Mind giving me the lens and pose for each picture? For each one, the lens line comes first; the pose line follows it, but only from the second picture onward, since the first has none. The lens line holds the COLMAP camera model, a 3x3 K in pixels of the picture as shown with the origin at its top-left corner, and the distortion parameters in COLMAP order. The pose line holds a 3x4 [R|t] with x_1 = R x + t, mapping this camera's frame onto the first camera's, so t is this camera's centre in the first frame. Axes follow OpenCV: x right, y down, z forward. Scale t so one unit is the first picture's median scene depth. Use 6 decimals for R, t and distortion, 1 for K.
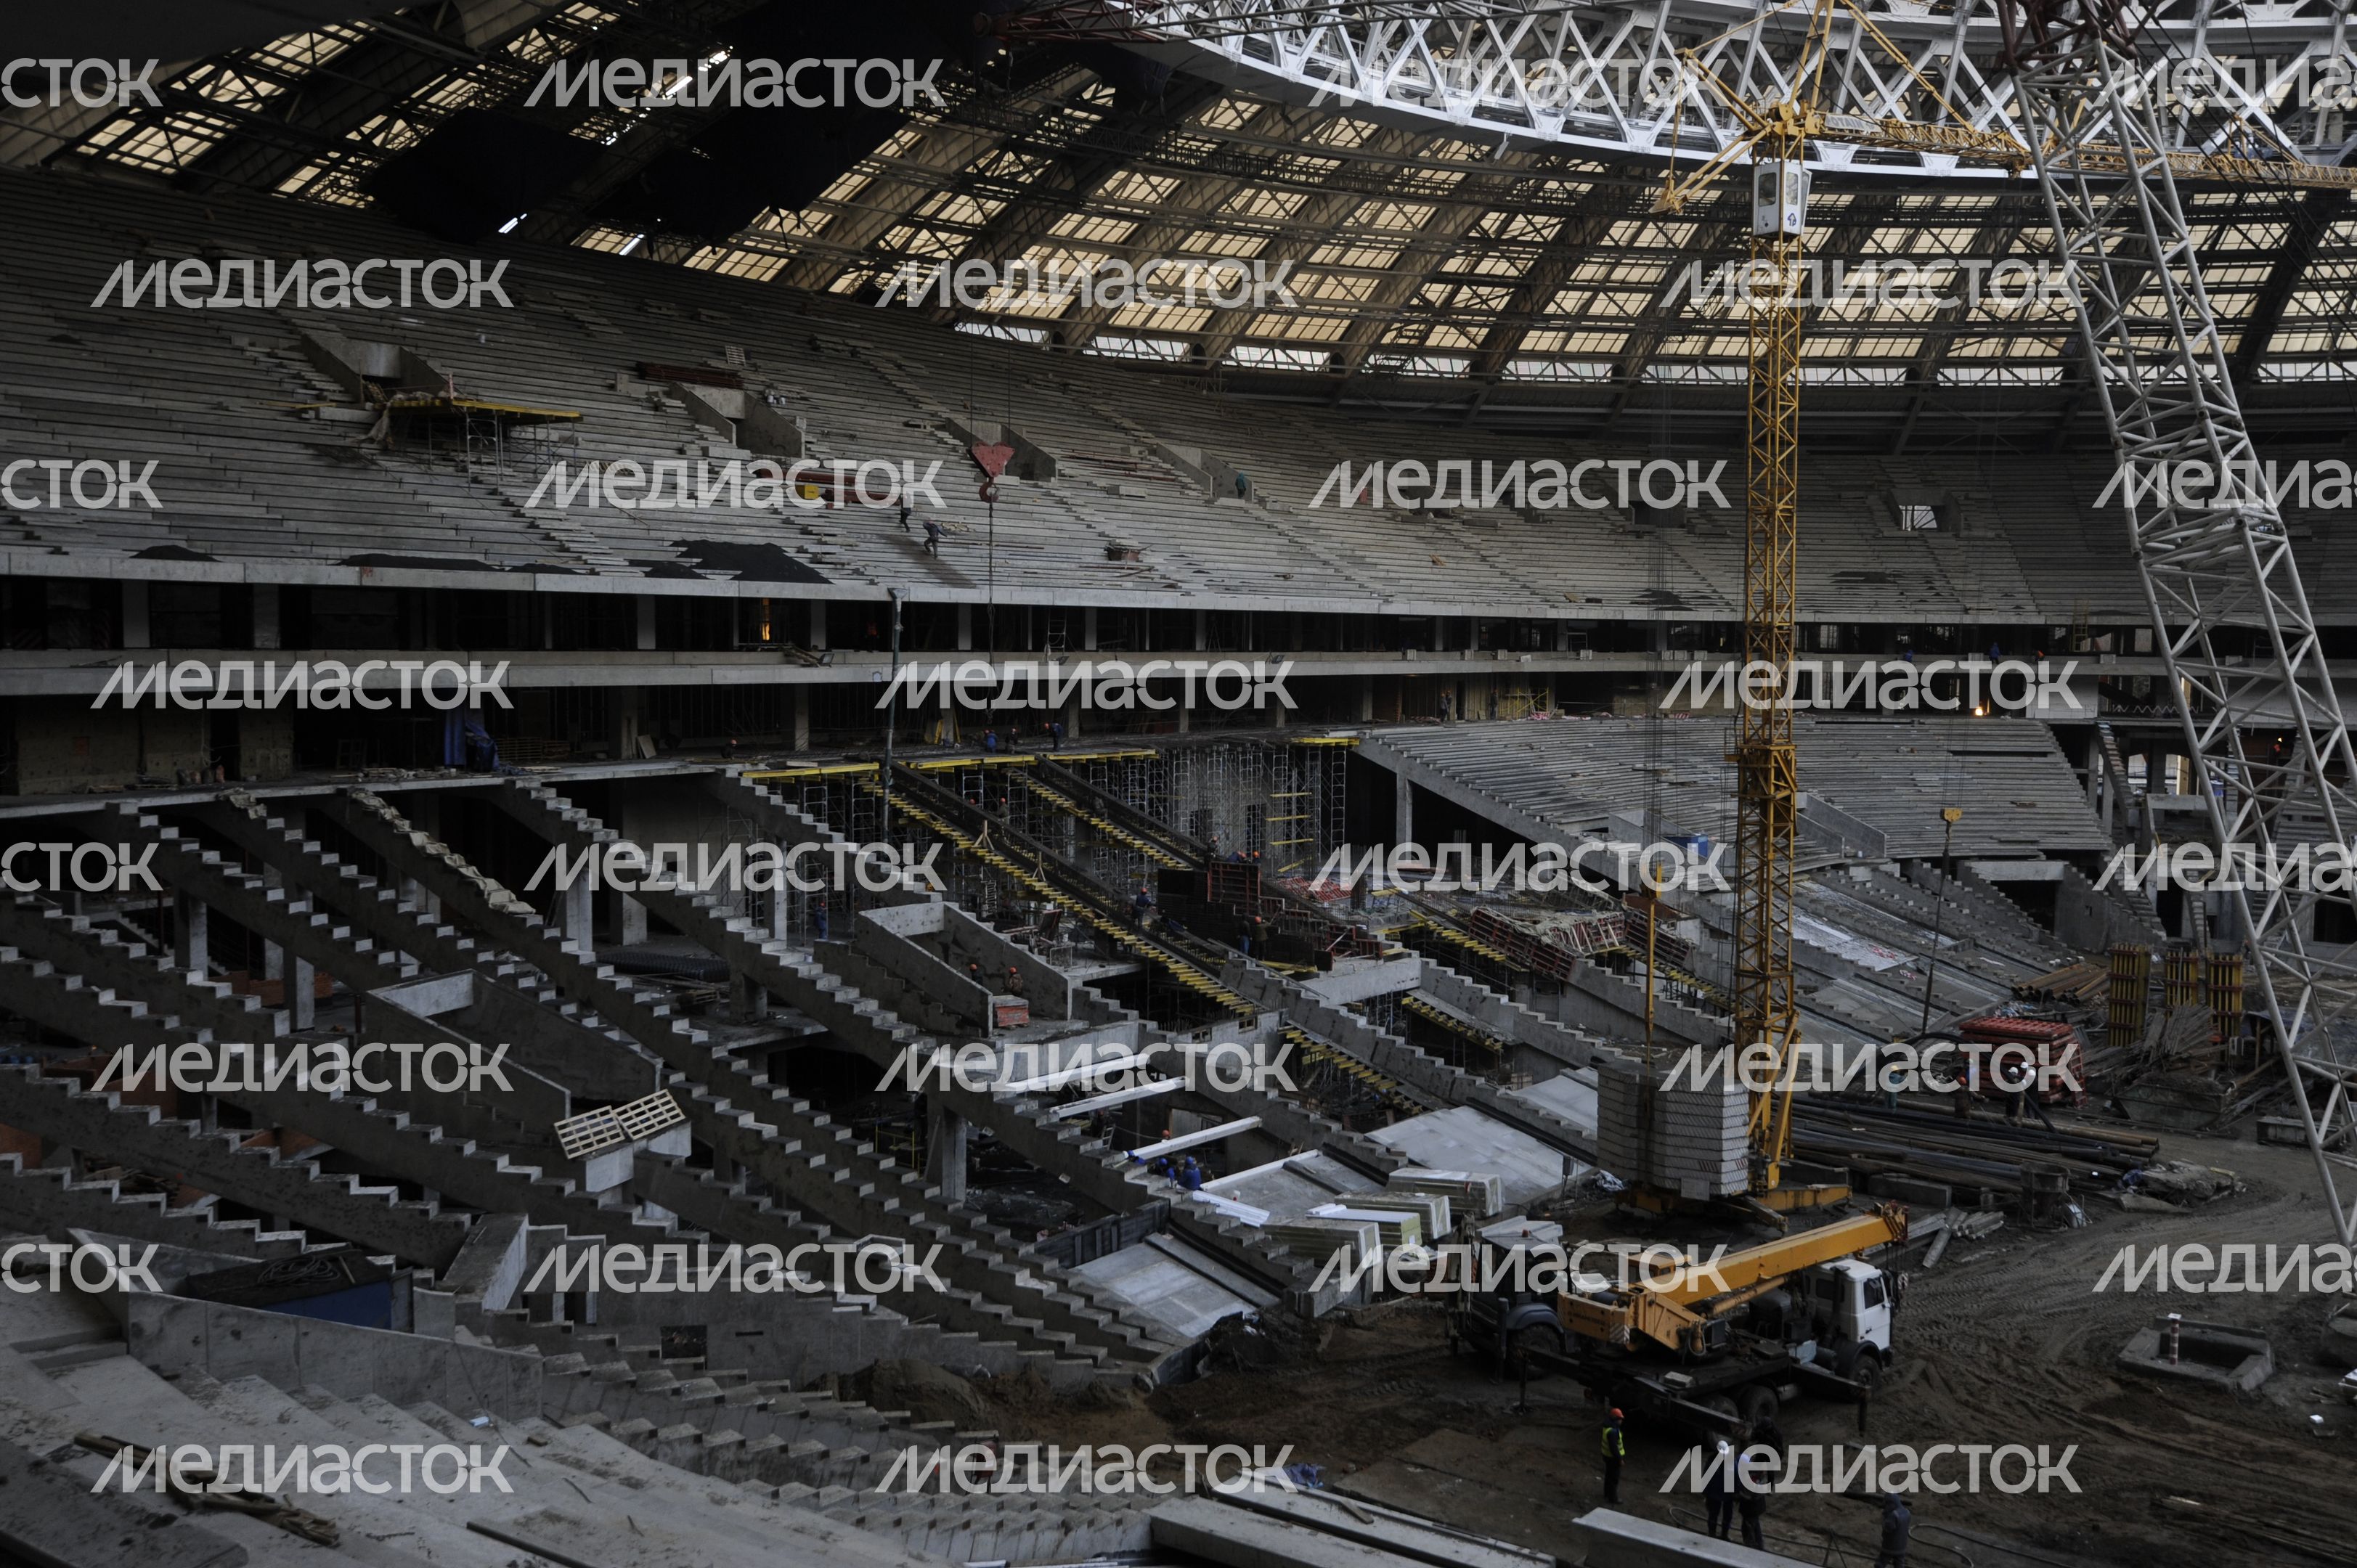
lens RADIAL K [[2296.7, 0, 1178.5], [0, 2296.7, 784.0], [0, 0, 1]] dist [0.101284, -0.067170]
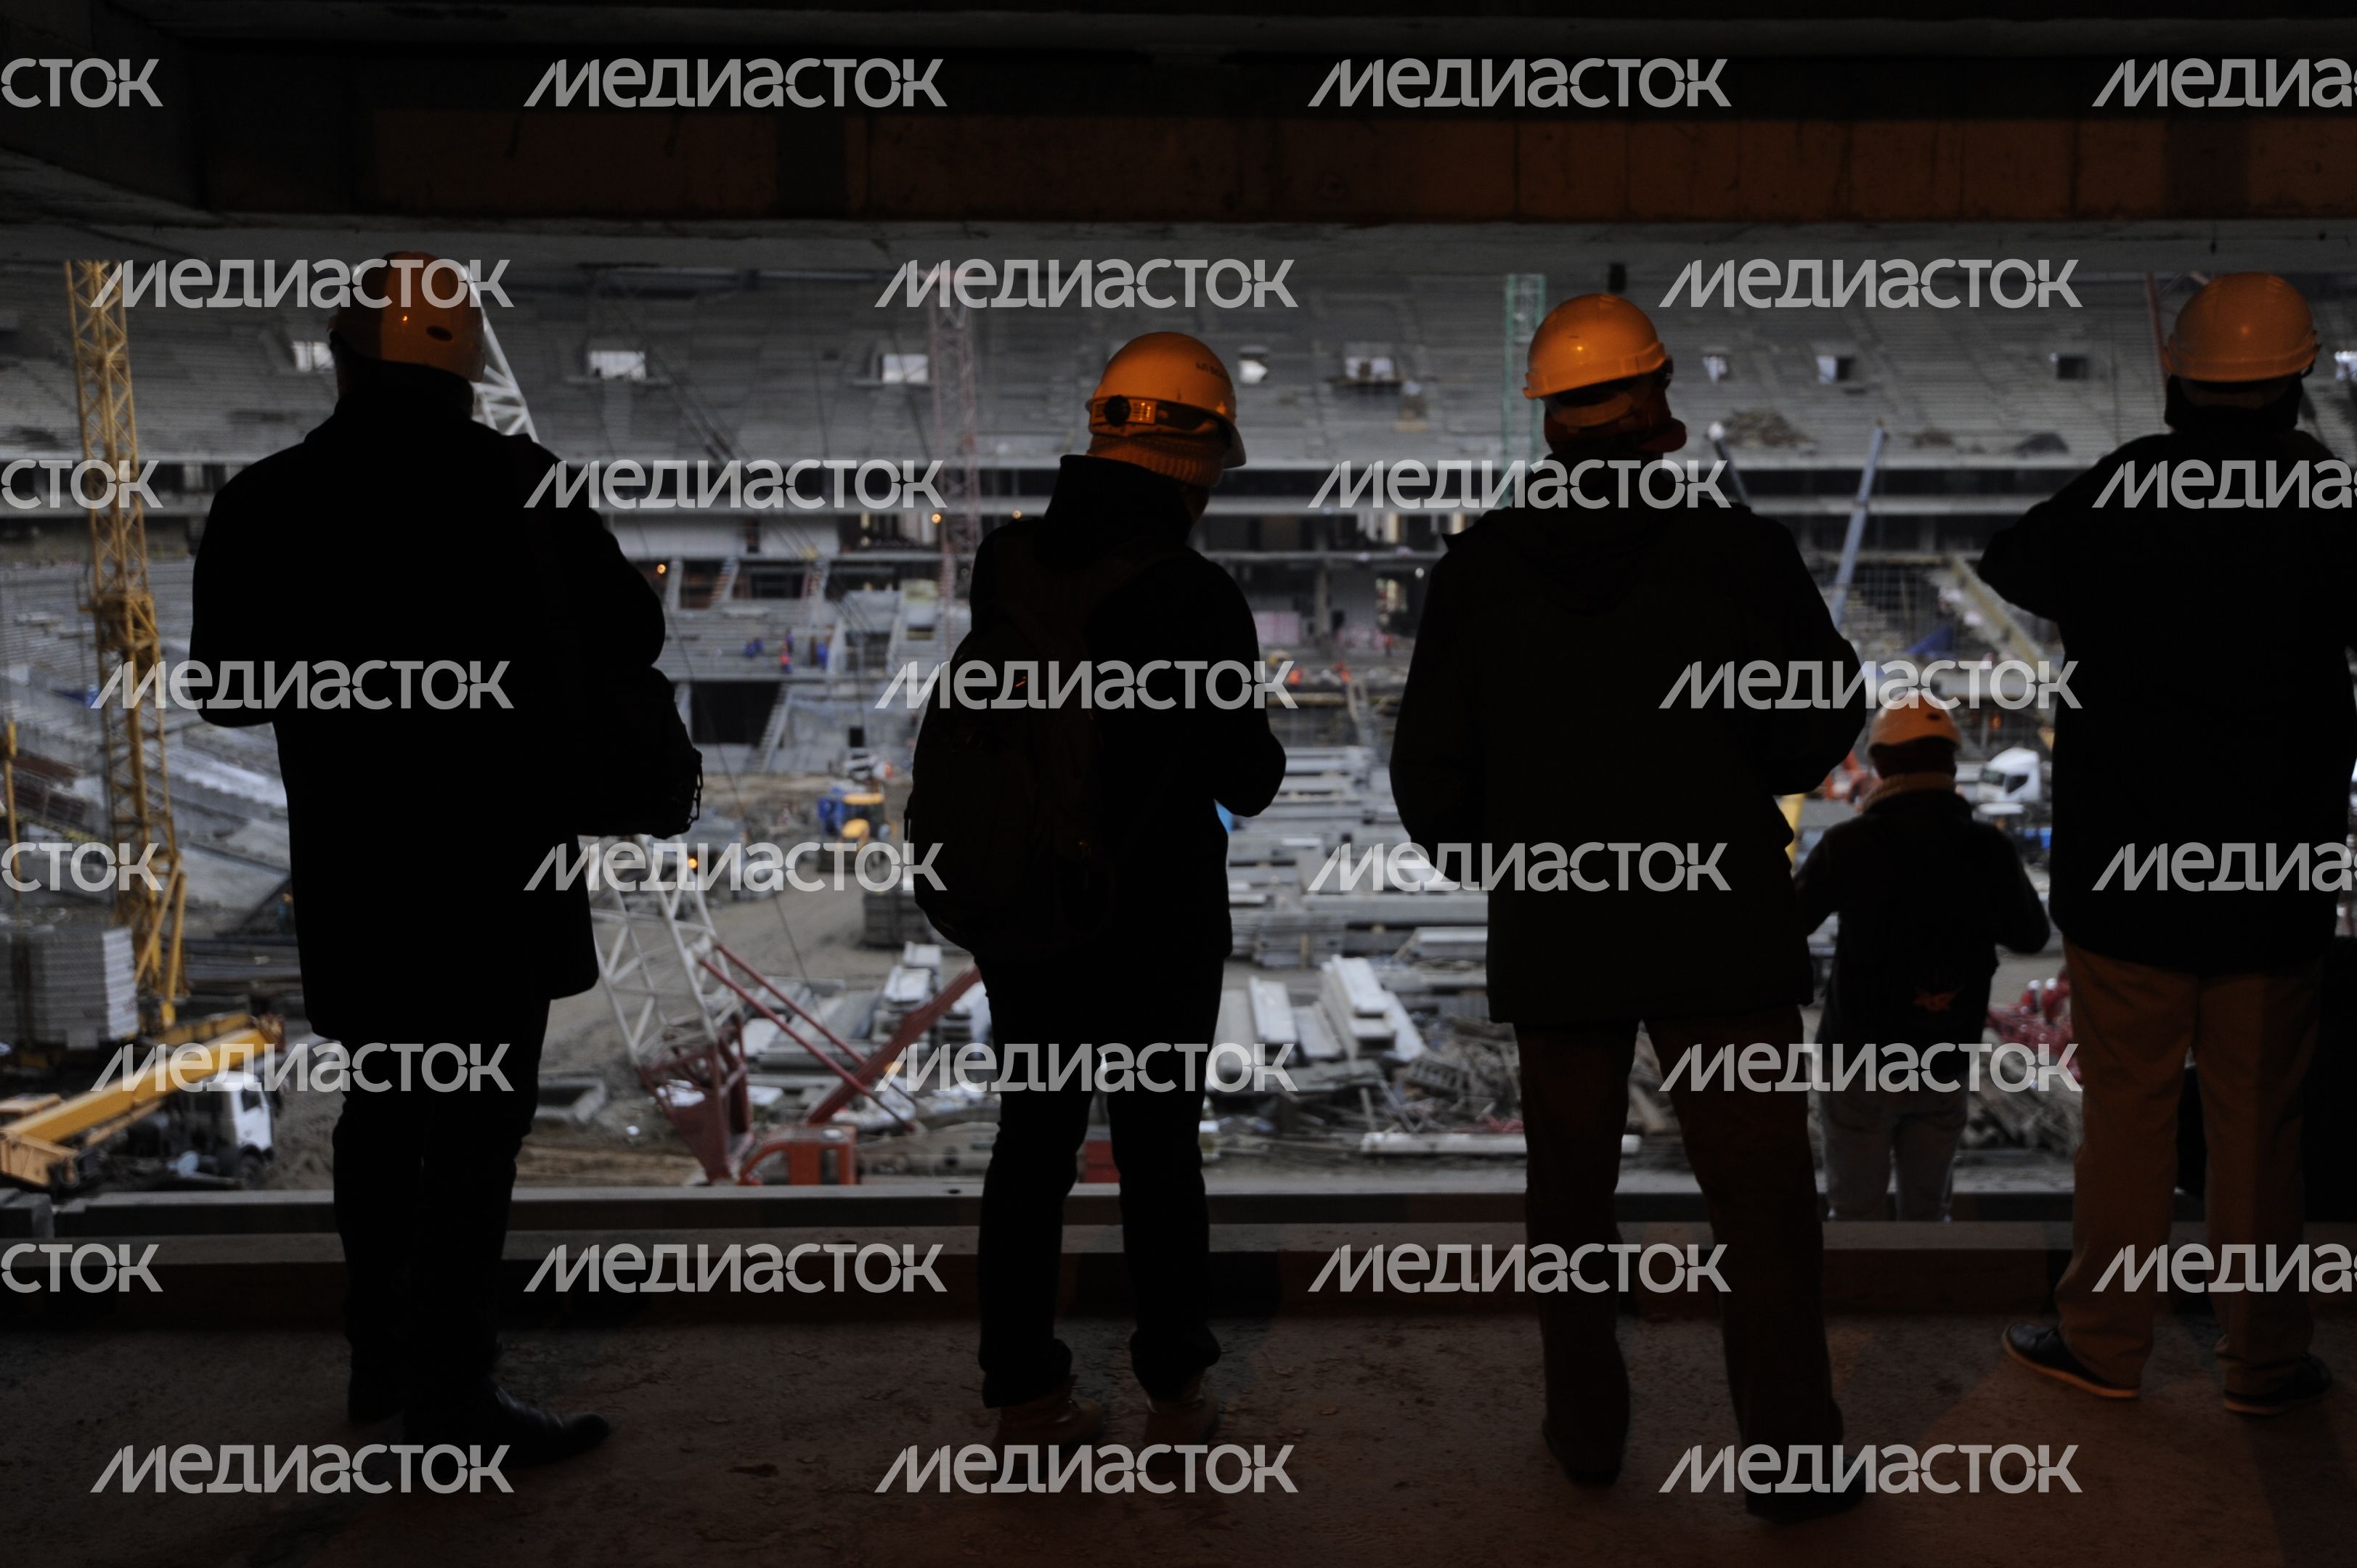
lens RADIAL K [[2296.7, 0, 1178.5], [0, 2296.7, 784.0], [0, 0, 1]] dist [0.101284, -0.067170]
pose [[0.799128, -0.092593, 0.593987, 0.015360], [0.050498, 0.994914, 0.087153, -0.001047], [-0.599036, -0.039651, 0.799740, -0.176513]]
